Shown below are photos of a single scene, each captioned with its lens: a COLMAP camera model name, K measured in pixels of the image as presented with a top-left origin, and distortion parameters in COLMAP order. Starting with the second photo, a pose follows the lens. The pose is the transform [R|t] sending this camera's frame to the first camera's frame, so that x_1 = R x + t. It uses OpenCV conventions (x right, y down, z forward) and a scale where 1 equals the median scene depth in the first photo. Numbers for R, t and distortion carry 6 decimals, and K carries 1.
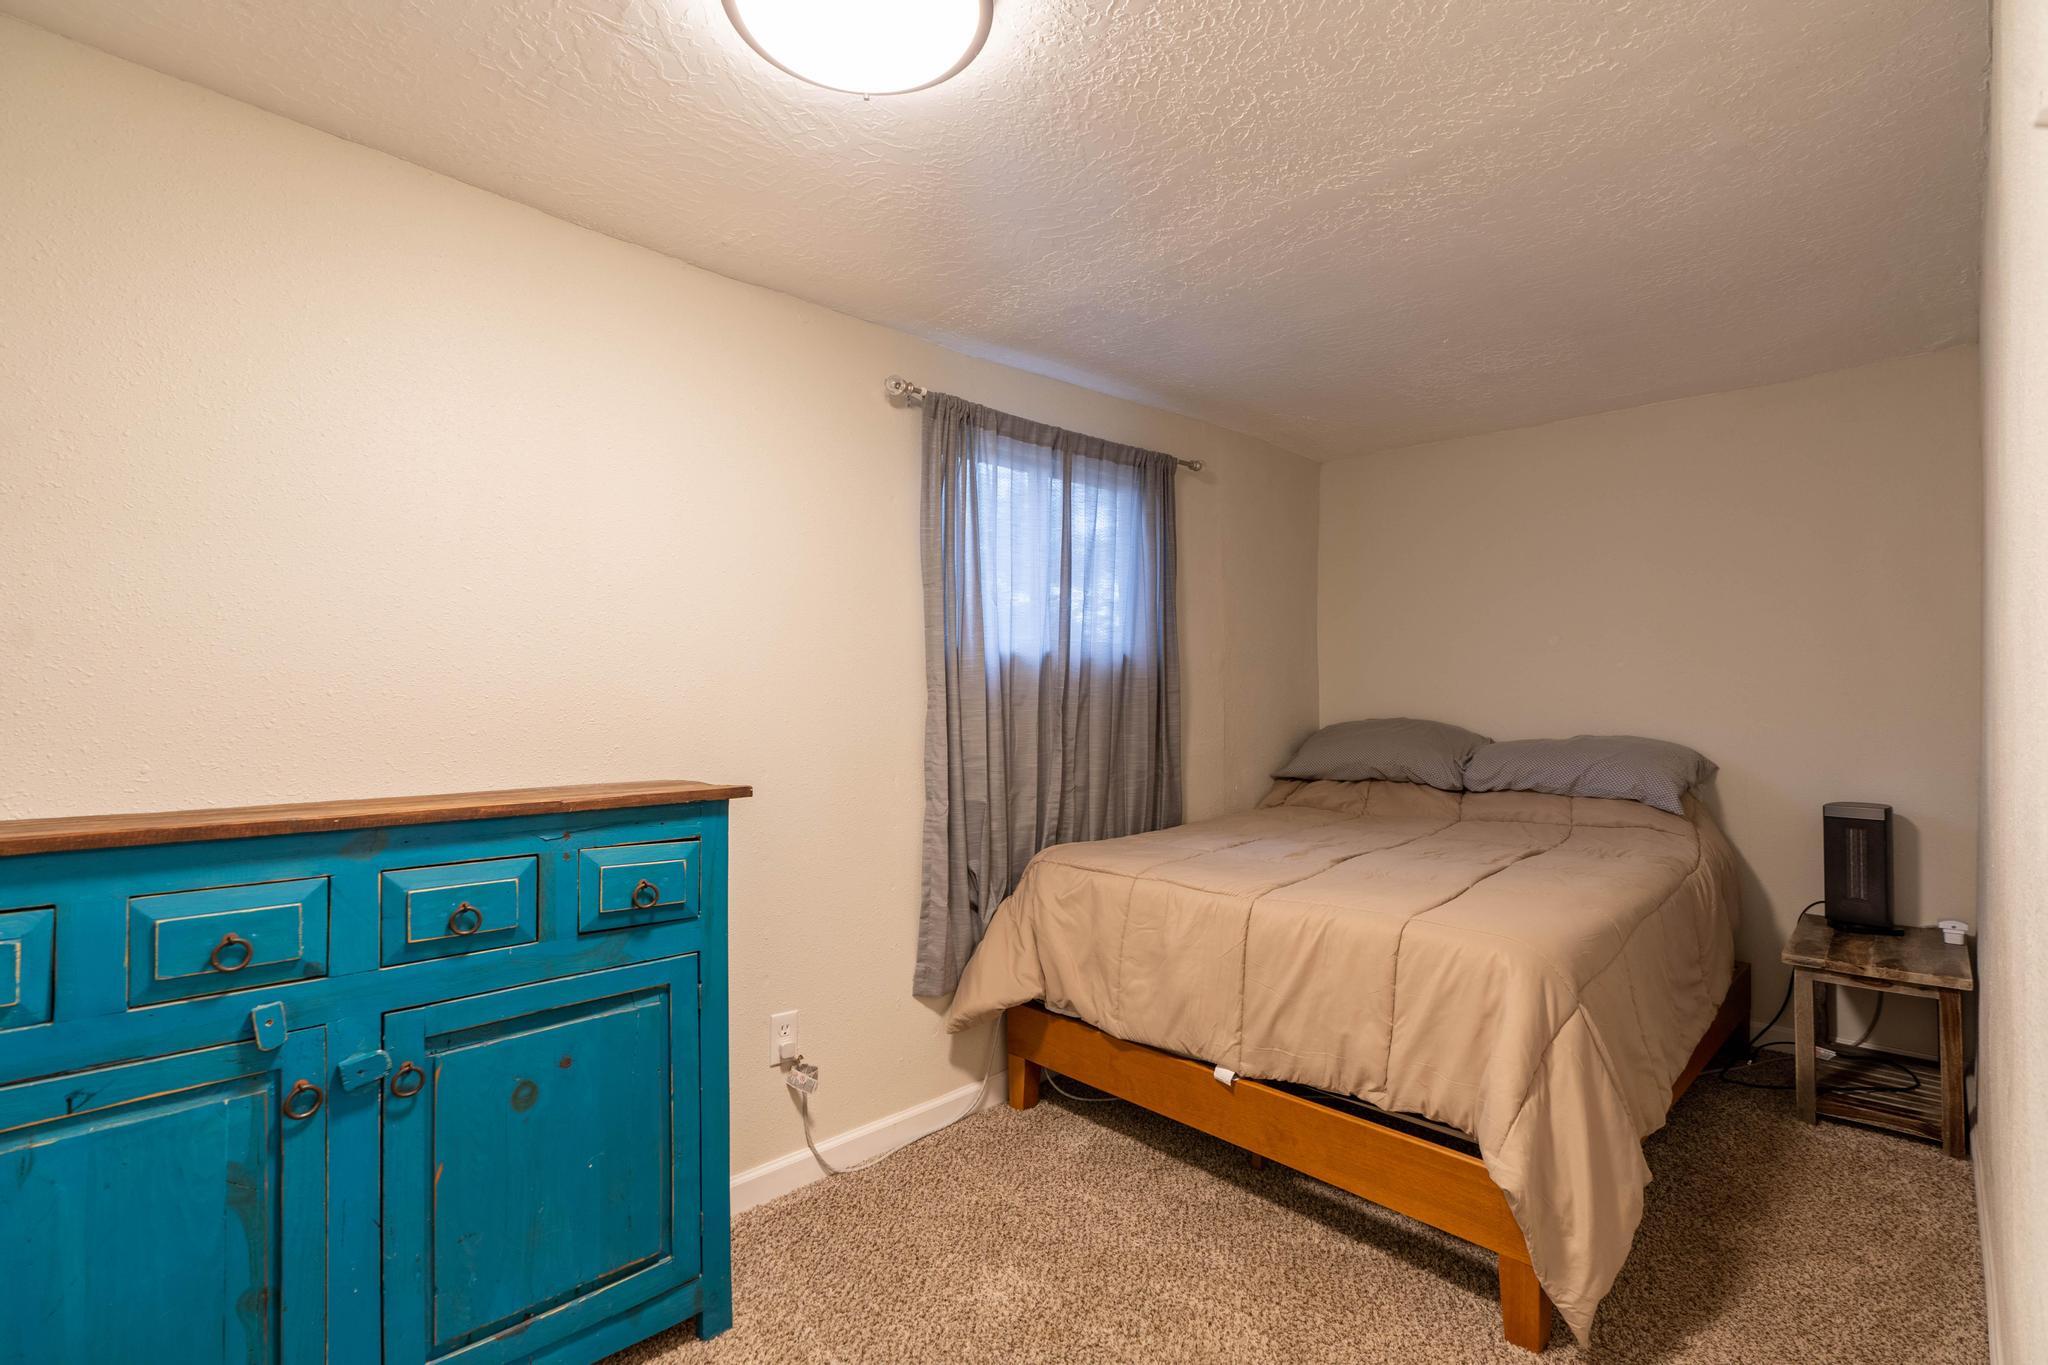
lens RADIAL K [[929.5, 0, 1024.0], [0, 929.5, 682.5], [0, 0, 1]] dist [-0.001434, 0.000185]
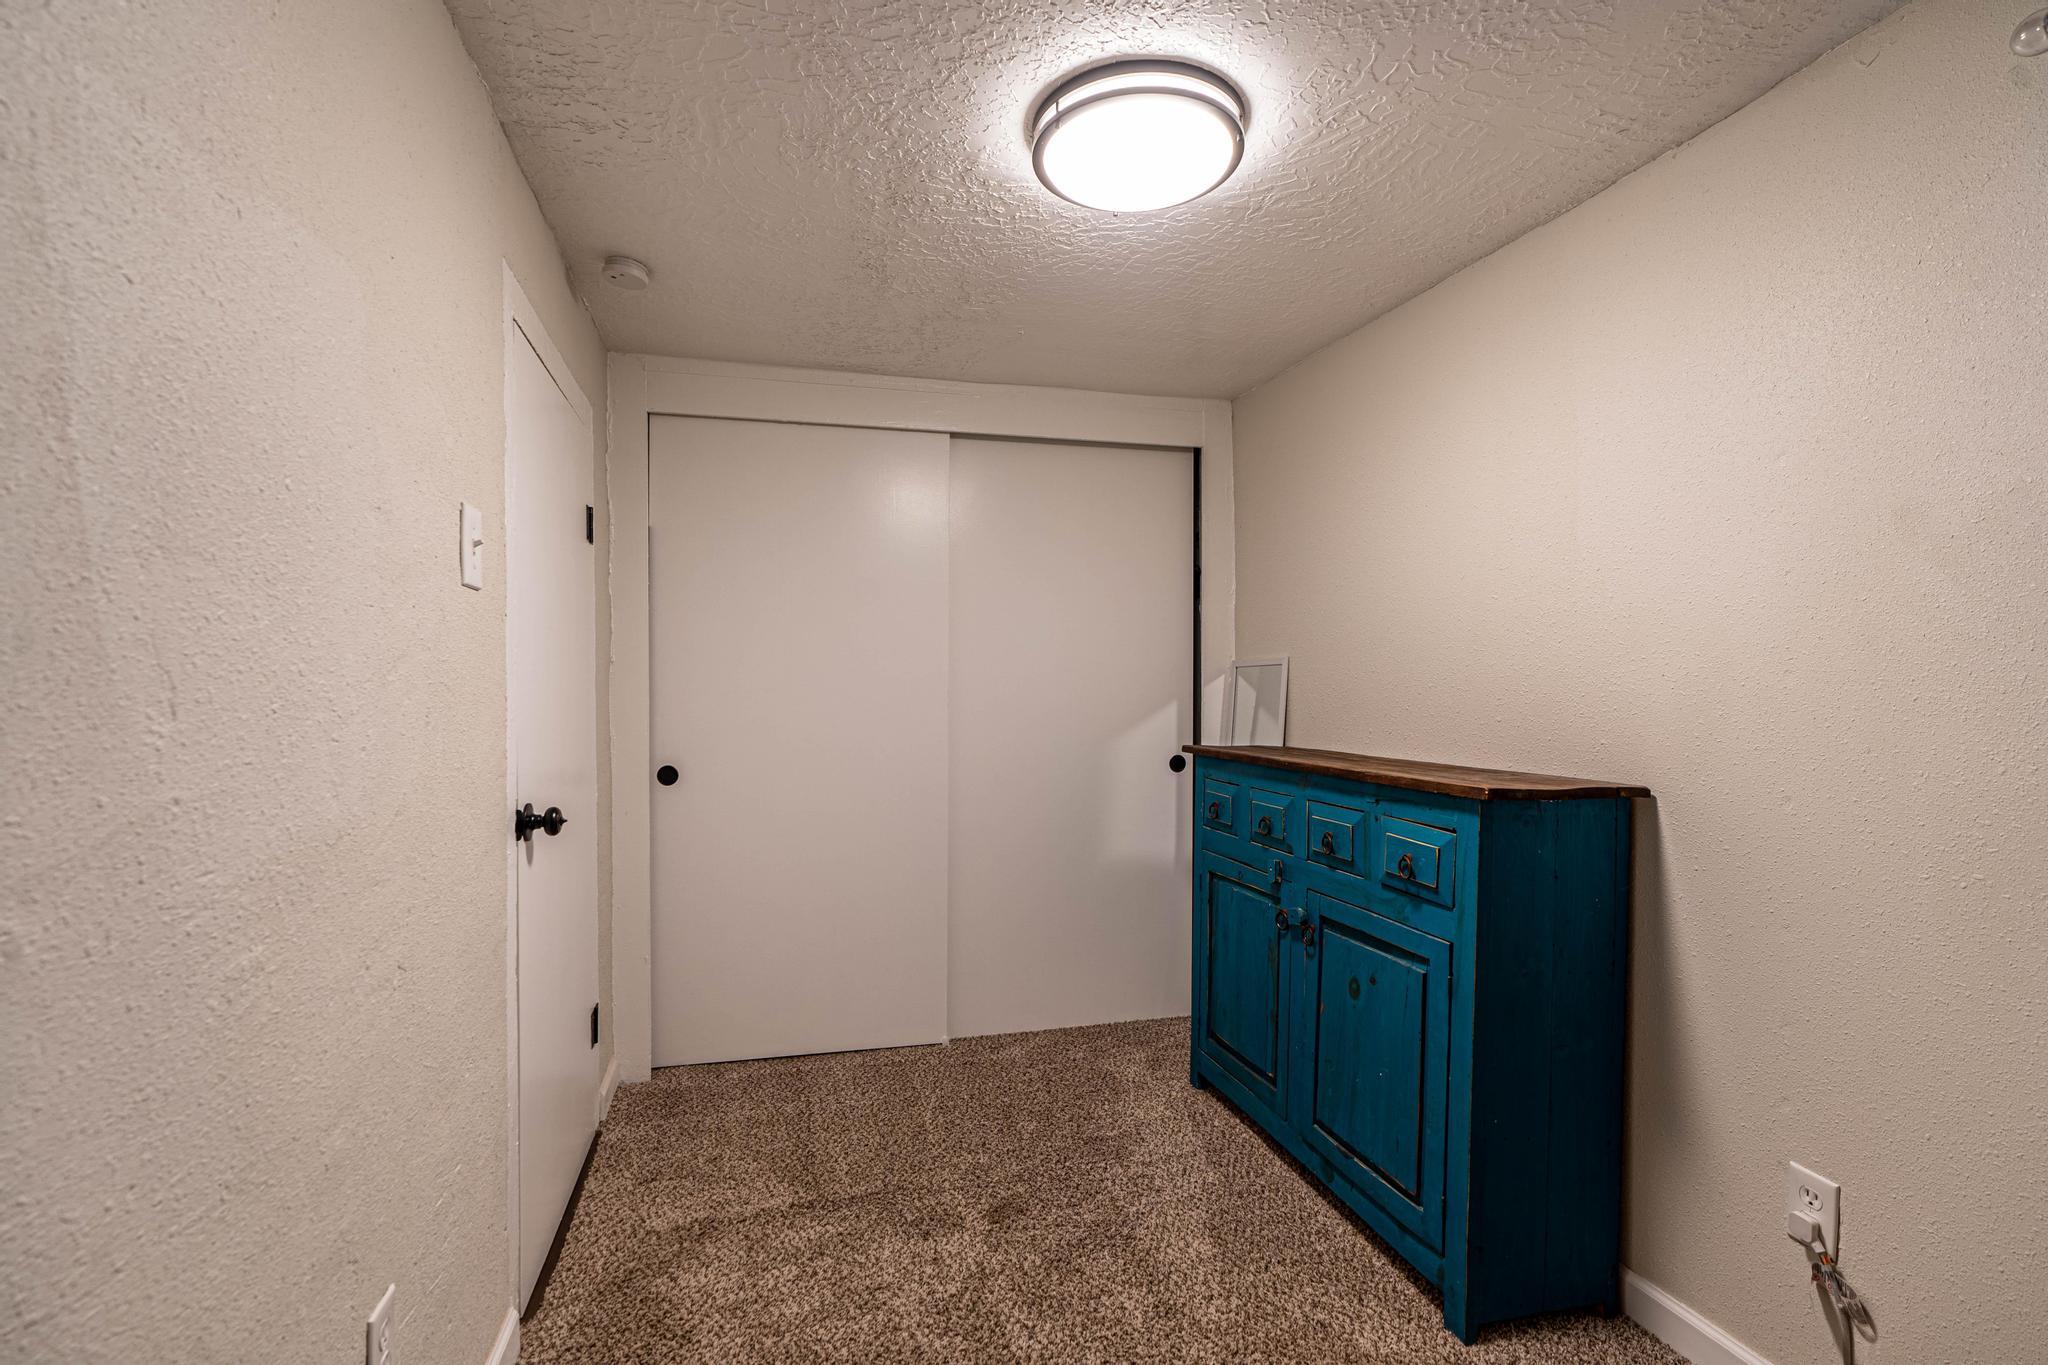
lens RADIAL K [[929.5, 0, 1024.0], [0, 929.5, 682.5], [0, 0, 1]] dist [-0.001434, 0.000185]
pose [[-0.483877, -0.008983, -0.875090, 0.868808], [0.013818, 0.999744, -0.017903, 0.019841], [0.875027, -0.020755, -0.483629, 1.234229]]
